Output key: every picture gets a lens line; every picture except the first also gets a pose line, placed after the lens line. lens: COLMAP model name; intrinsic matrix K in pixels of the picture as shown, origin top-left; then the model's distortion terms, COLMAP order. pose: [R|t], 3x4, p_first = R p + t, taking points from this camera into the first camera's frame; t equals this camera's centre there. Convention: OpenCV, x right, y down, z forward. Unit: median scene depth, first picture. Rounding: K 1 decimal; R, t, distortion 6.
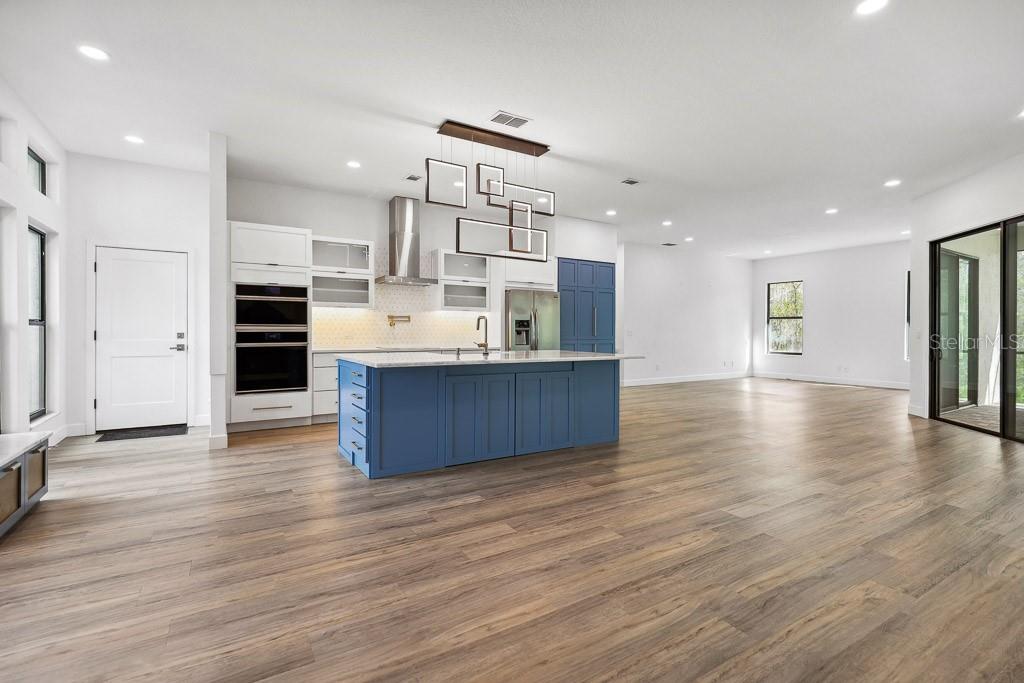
lens RADIAL K [[464.6, 0, 505.9], [0, 464.6, 336.9], [0, 0, 1]] dist [-0.001815, 0.001815]
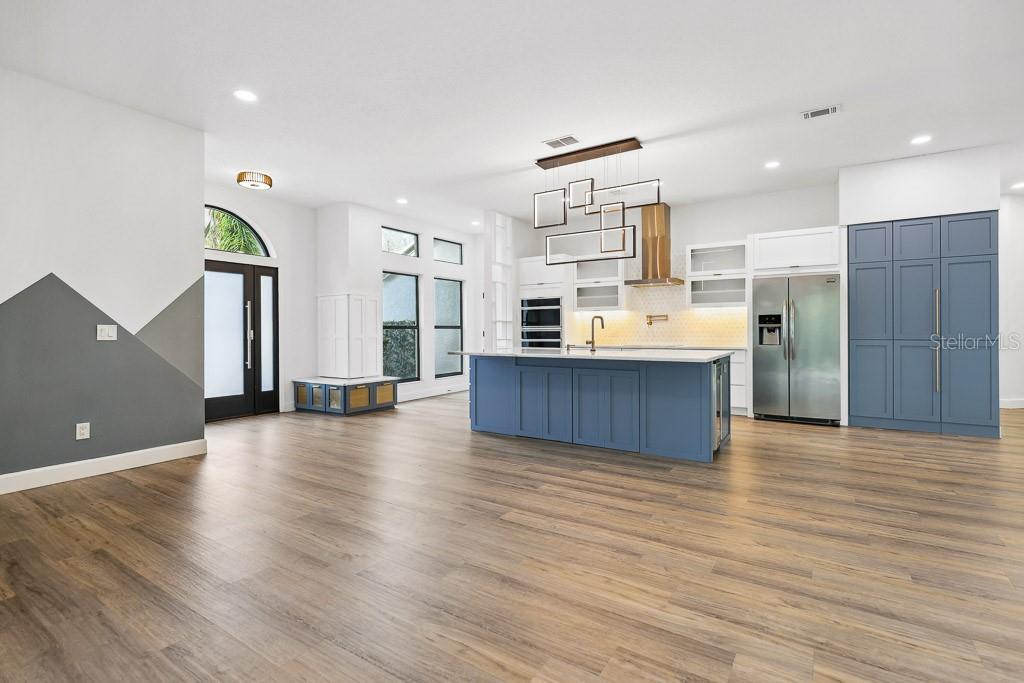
lens RADIAL K [[464.6, 0, 522.7], [0, 464.6, 334.9], [0, 0, 1]] dist [-0.001815, 0.001815]
pose [[0.453670, -0.000227, -0.891170, 0.760430], [-0.001224, 0.999999, -0.000878, 0.000978], [0.891169, 0.001489, 0.453669, 0.319757]]
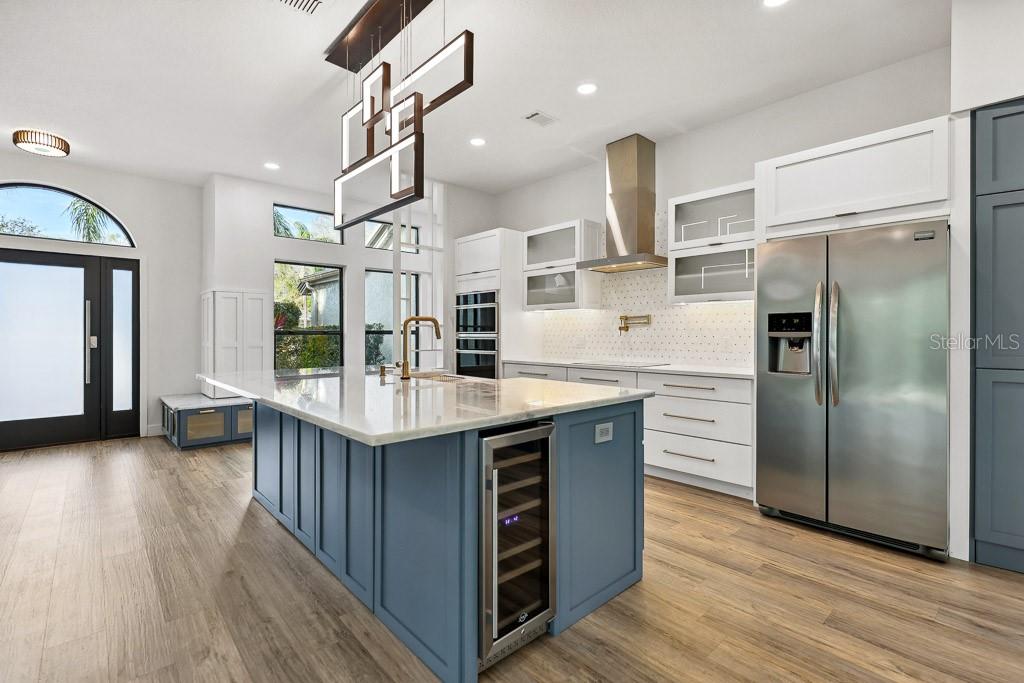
lens RADIAL K [[464.6, 0, 517.1], [0, 464.6, 338.2], [0, 0, 1]] dist [-0.001815, 0.001815]
pose [[0.214545, 0.003784, -0.976707, 0.517897], [-0.008213, 0.999964, 0.002070, -0.017124], [0.976680, 0.007578, 0.214569, 0.901893]]
